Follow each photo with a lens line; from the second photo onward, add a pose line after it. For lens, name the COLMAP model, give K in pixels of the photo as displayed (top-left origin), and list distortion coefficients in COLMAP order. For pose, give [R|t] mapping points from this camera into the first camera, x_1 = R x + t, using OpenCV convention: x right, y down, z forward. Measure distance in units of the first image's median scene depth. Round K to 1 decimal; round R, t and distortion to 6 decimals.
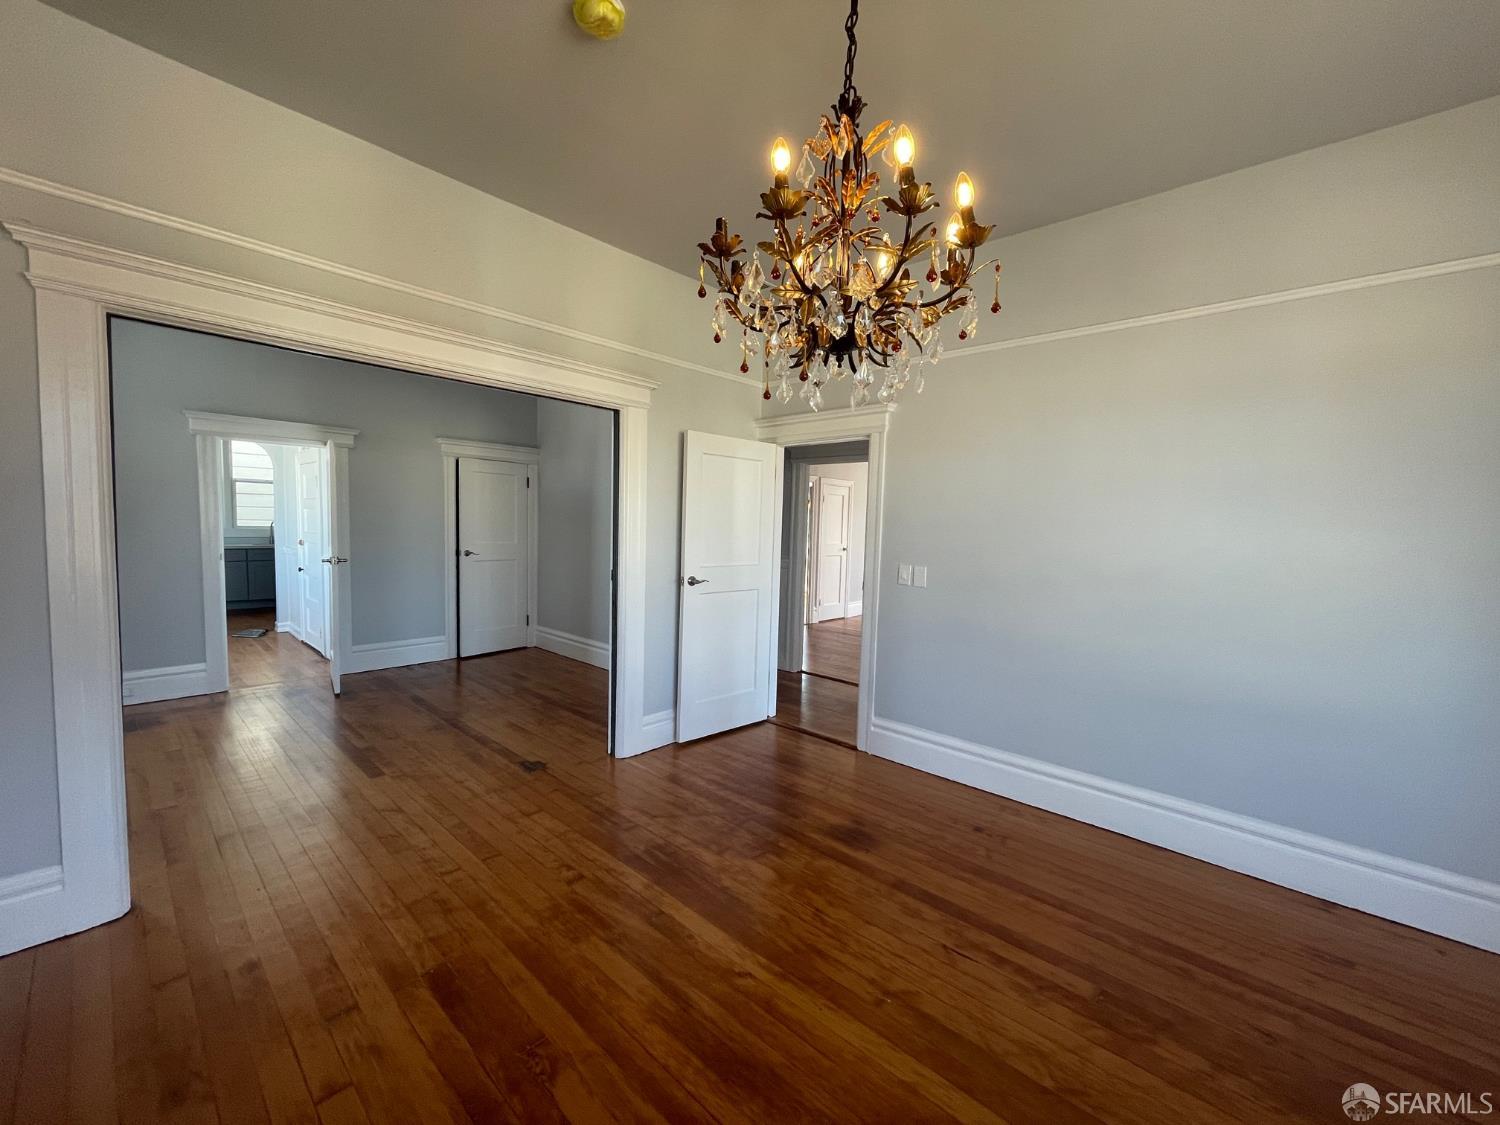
lens RADIAL K [[607.0, 0, 751.0], [0, 607.0, 564.4], [0, 0, 1]] dist [-0.001810, 0.001615]
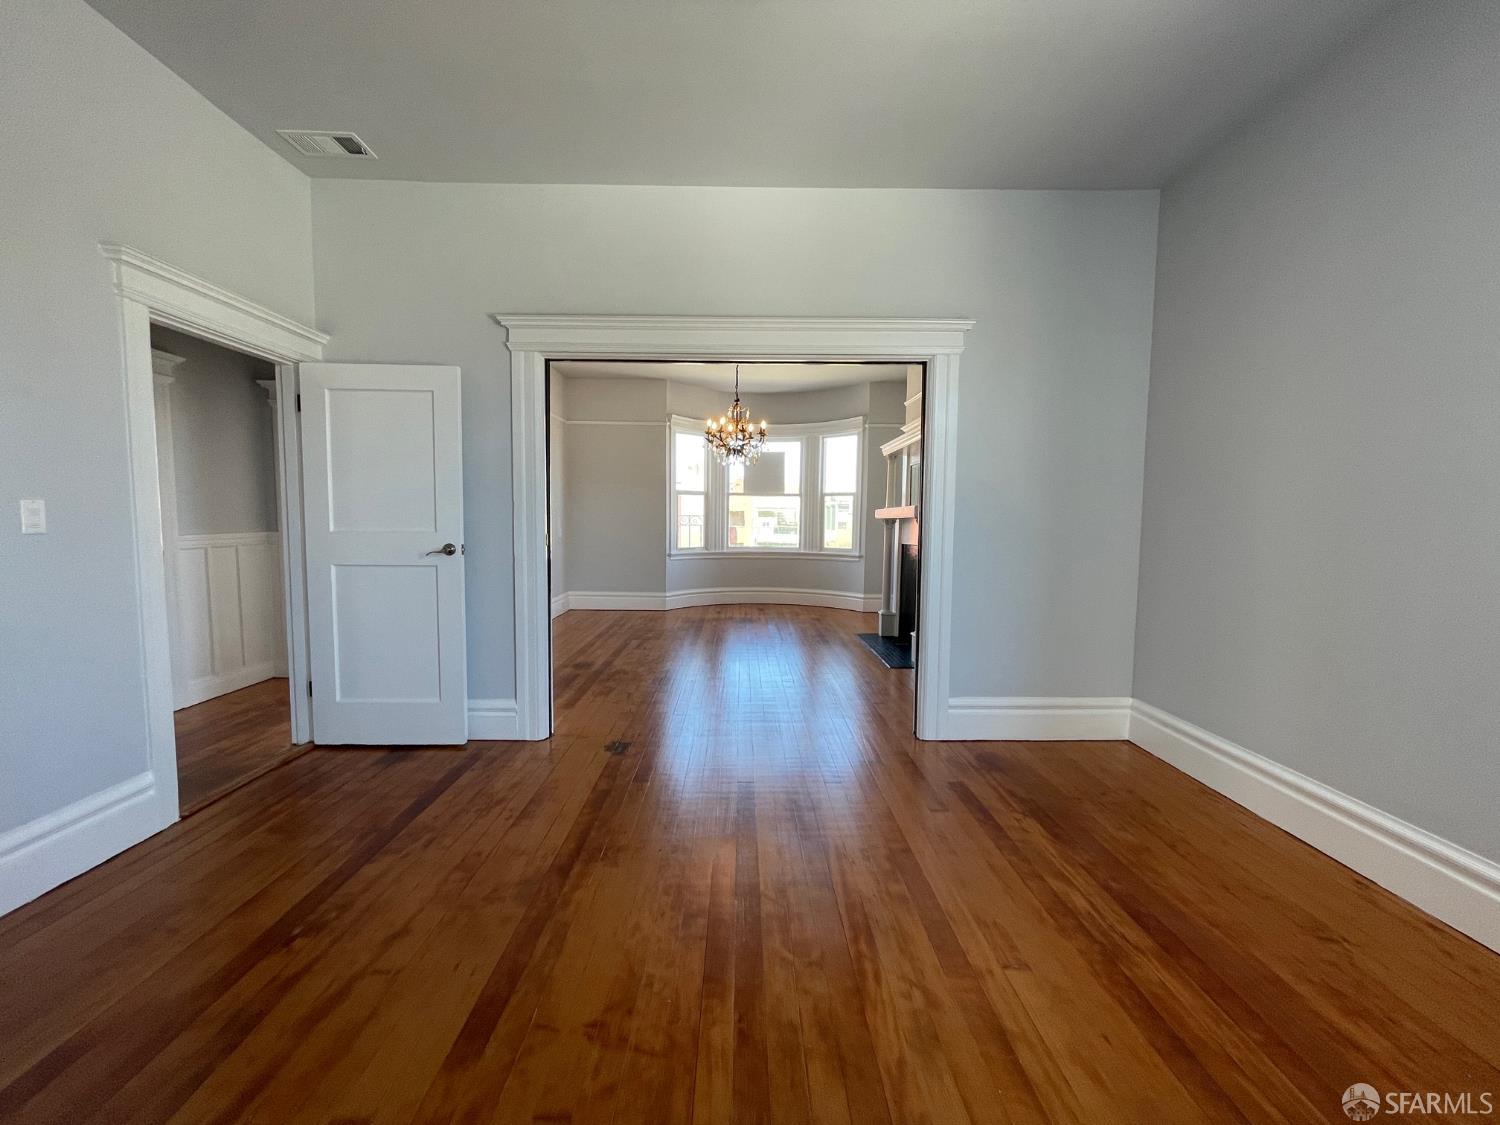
lens RADIAL K [[607.0, 0, 749.4], [0, 607.0, 563.6], [0, 0, 1]] dist [-0.001810, 0.001615]
pose [[-0.692498, -0.083602, 0.716560, -1.095399], [0.024684, 0.989935, 0.139352, -0.065423], [-0.720998, 0.114188, -0.683464, 1.404463]]
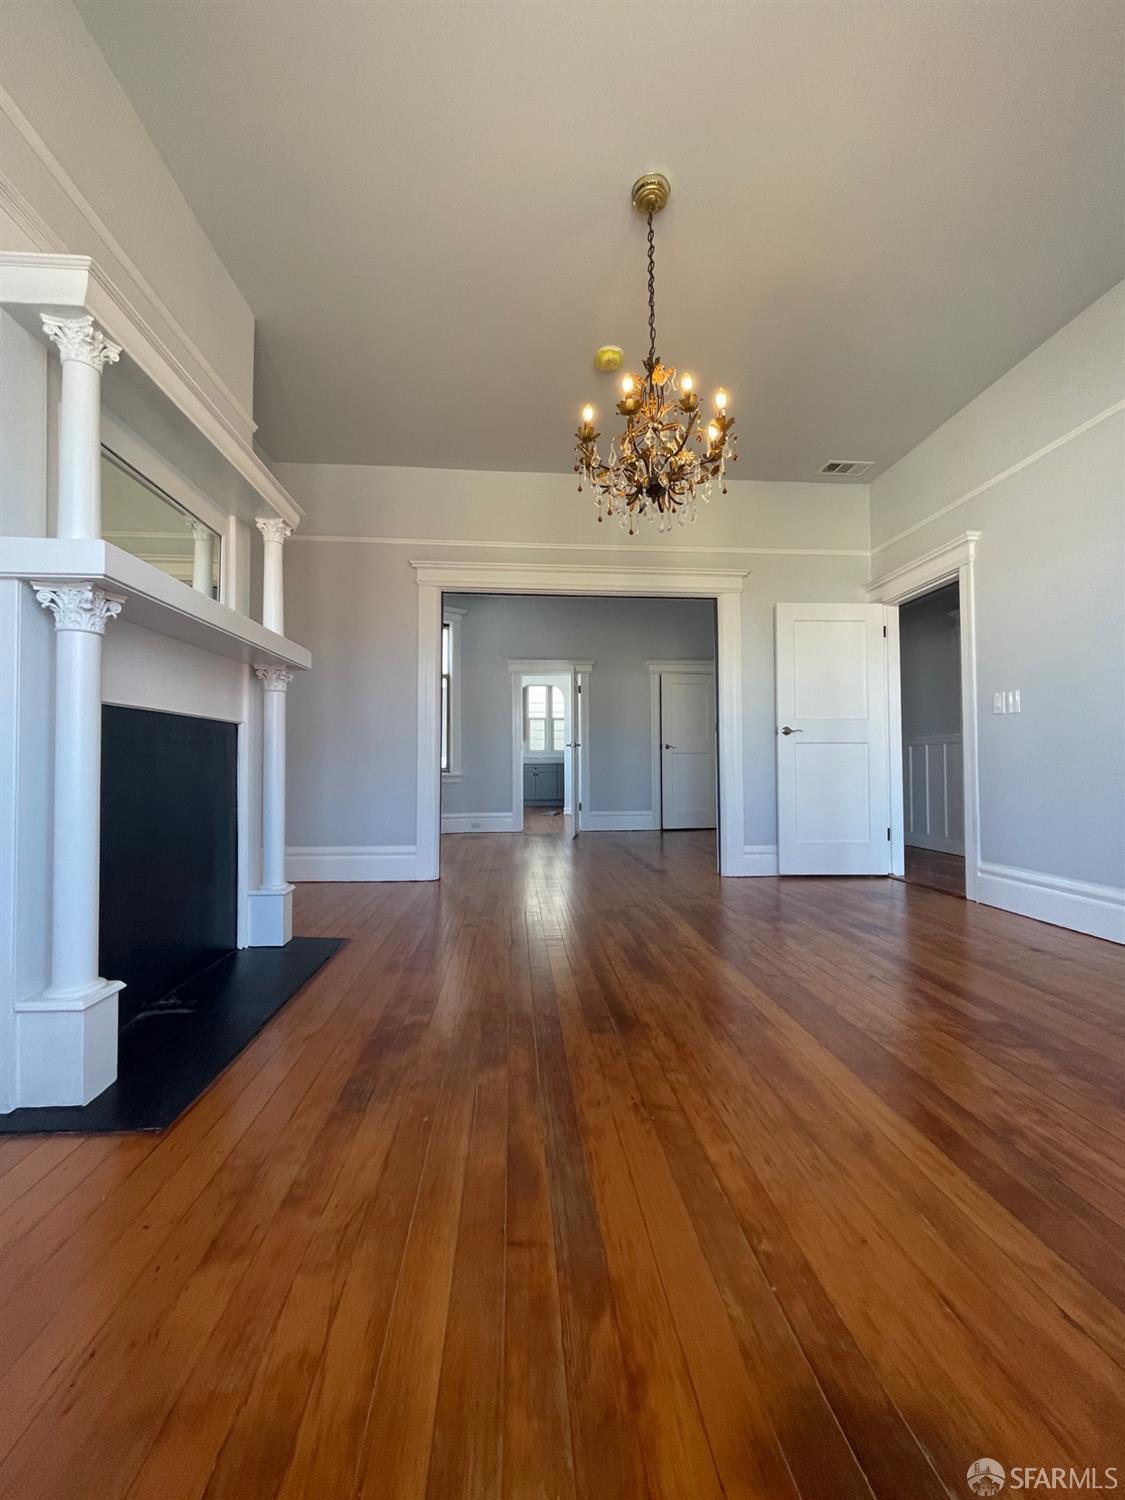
lens RADIAL K [[607.0, 0, 562.0], [0, 607.0, 747.6], [0, 0, 1]] dist [-0.001810, 0.001615]
pose [[0.733154, -0.052780, -0.678011, 0.388326], [-0.022280, 0.994584, -0.101516, 0.194279], [0.679697, 0.089533, 0.728008, -0.132852]]
